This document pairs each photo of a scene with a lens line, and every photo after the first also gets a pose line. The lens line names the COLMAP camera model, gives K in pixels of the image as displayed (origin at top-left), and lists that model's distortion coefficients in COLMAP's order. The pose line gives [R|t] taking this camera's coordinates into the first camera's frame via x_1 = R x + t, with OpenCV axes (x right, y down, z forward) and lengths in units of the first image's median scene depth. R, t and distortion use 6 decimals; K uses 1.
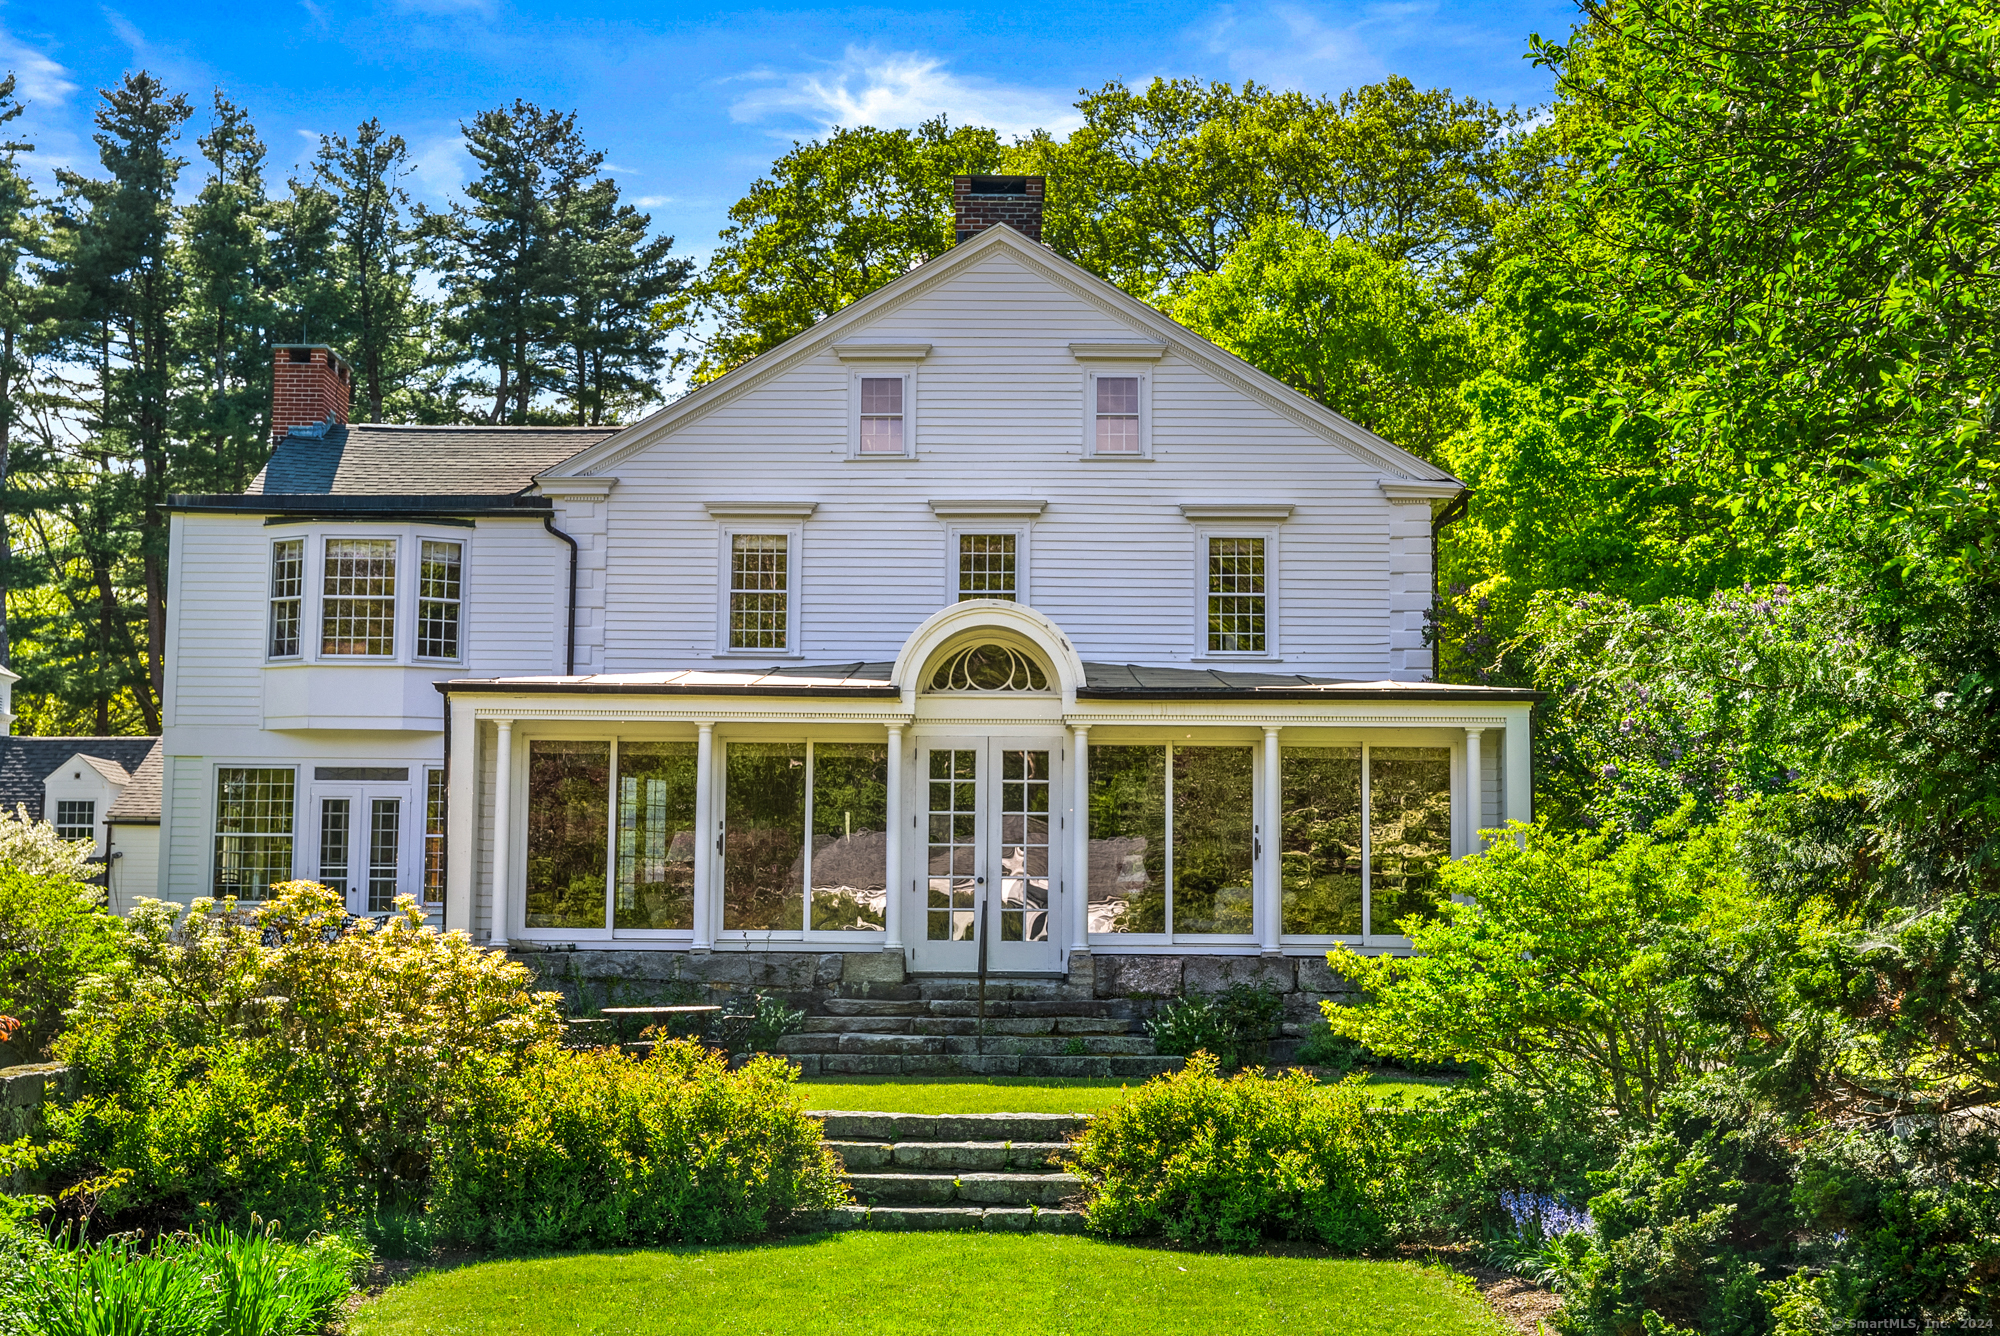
lens RADIAL K [[2658.2, 0, 984.8], [0, 2658.2, 671.5], [0, 0, 1]] dist [0.028236, 0.000000]
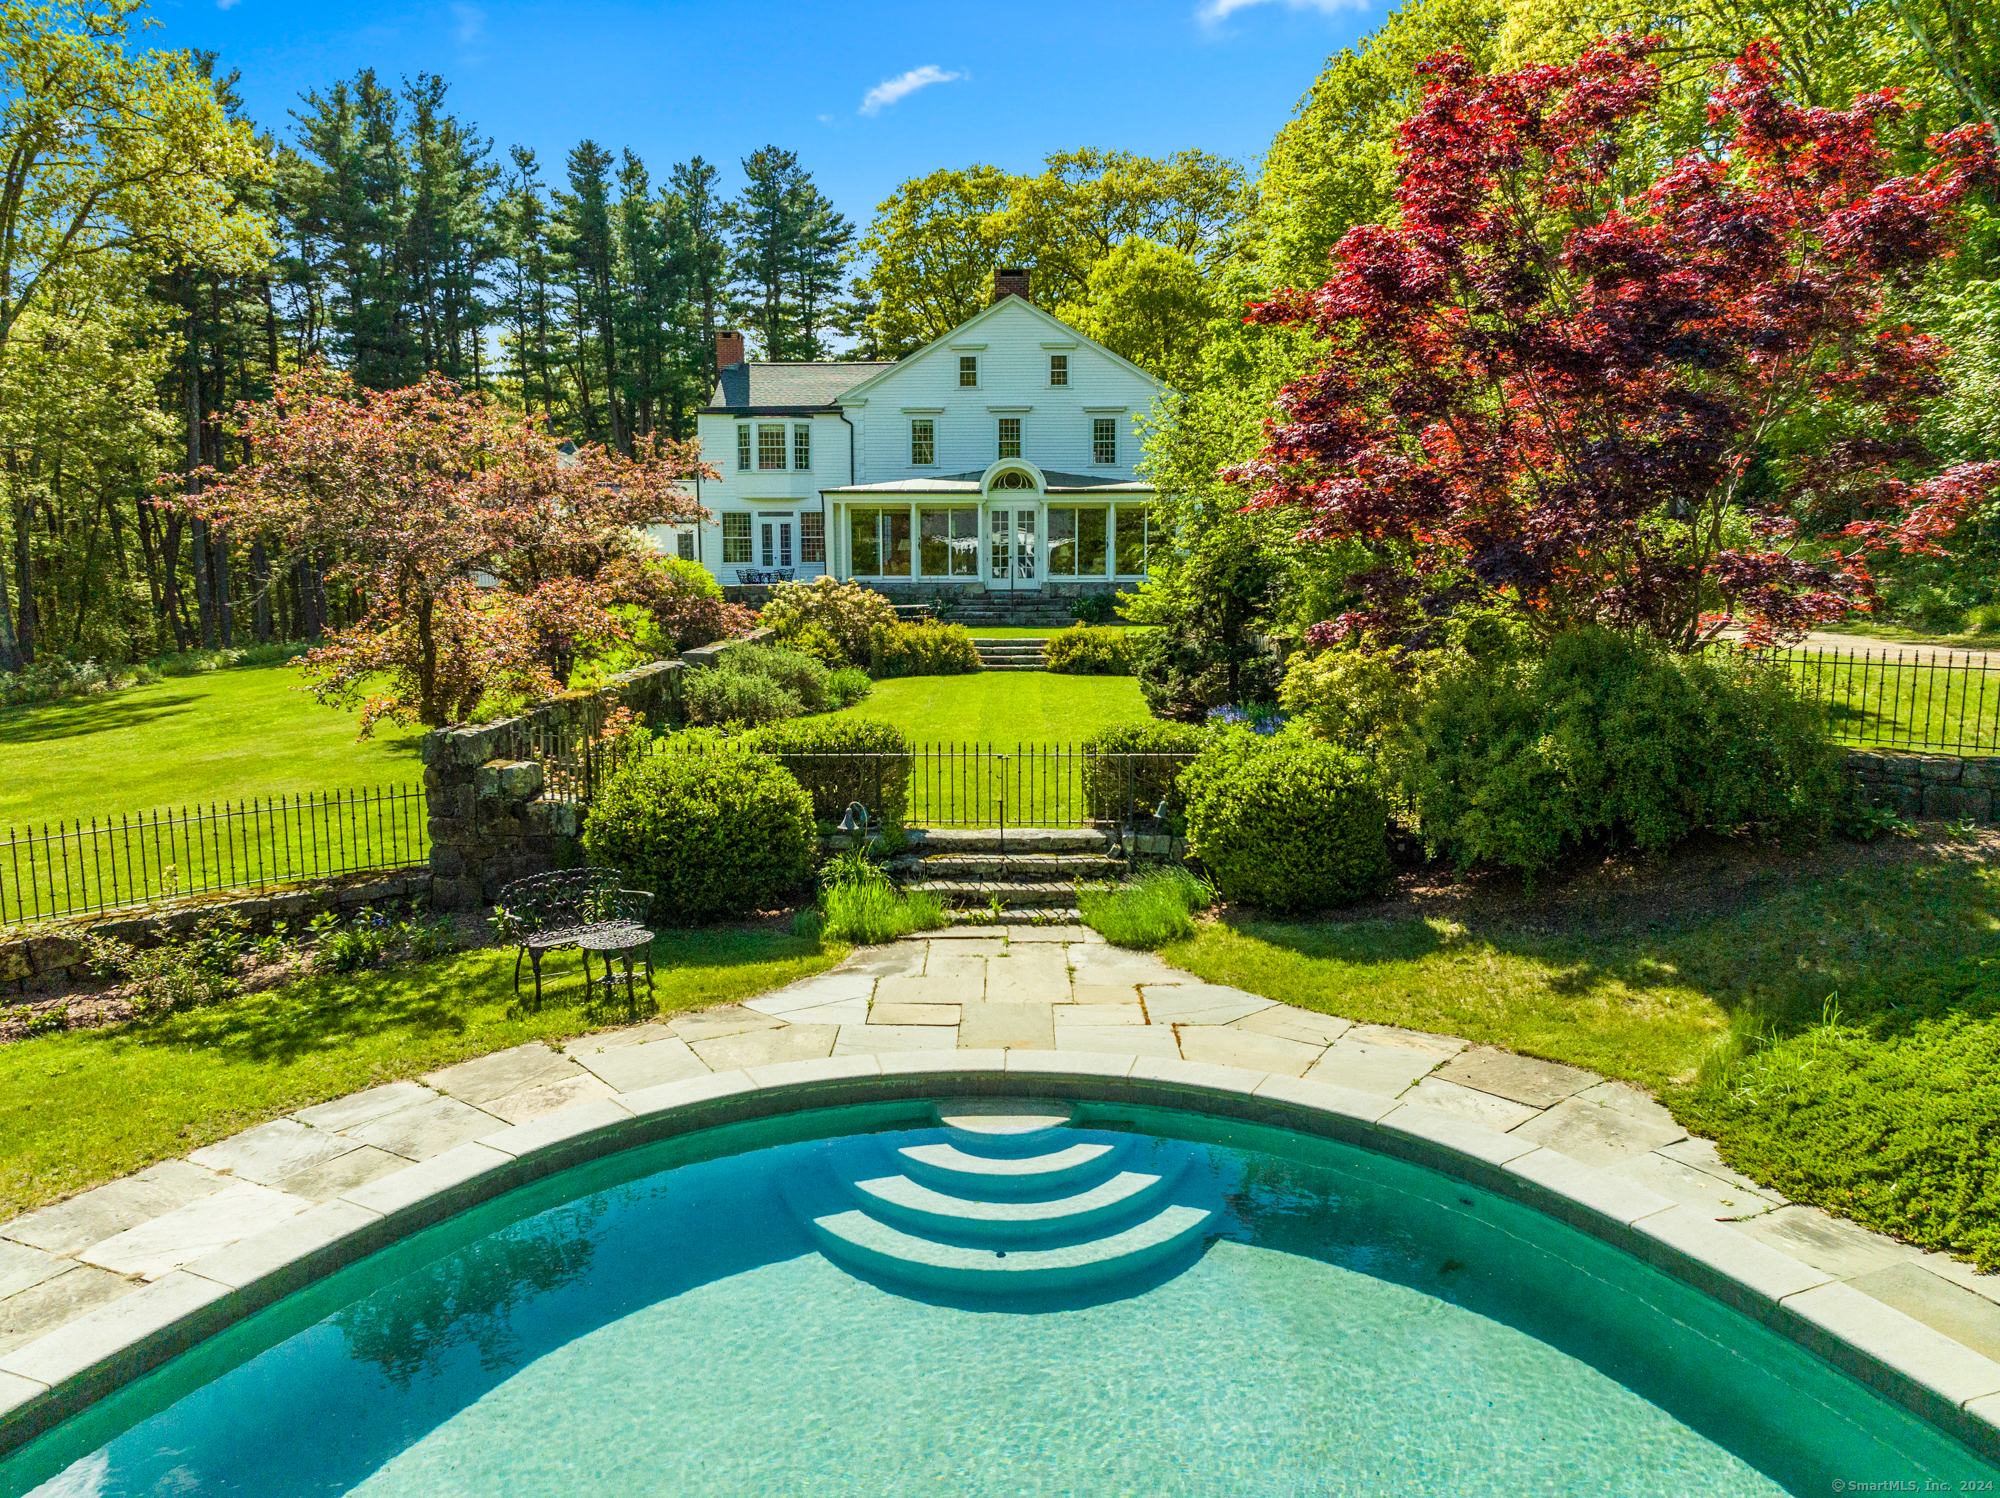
lens RADIAL K [[1408.8, 0, 1005.8], [0, 1408.8, 754.5], [0, 0, 1]] dist [-0.044460, -0.006857]
pose [[0.999912, -0.012290, 0.005093, -0.015490], [0.010651, 0.968929, 0.247111, -0.081089], [-0.007972, -0.247034, 0.968974, -0.468246]]
